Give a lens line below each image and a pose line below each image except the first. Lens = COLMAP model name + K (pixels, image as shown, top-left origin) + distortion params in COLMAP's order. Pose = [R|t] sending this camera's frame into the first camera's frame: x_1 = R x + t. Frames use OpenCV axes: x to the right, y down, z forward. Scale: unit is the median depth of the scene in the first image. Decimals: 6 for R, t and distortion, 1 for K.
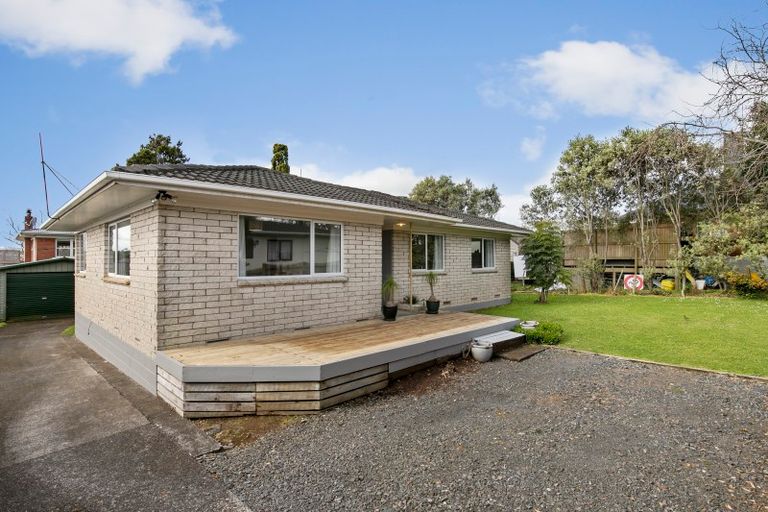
lens RADIAL K [[392.6, 0, 383.0], [0, 392.6, 254.9], [0, 0, 1]] dist [0.004057, 0.001471]
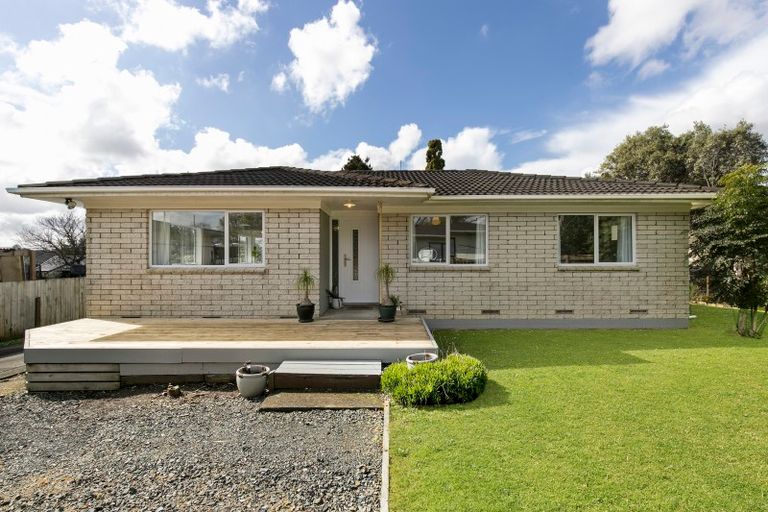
lens RADIAL K [[356.5, 0, 383.7], [0, 356.5, 259.9], [0, 0, 1]] dist [0.002751, 0.000125]
pose [[0.691294, 0.000613, -0.722574, 0.750139], [0.011562, 0.999862, 0.011909, 0.030911], [0.722482, -0.016587, 0.691191, 0.660213]]
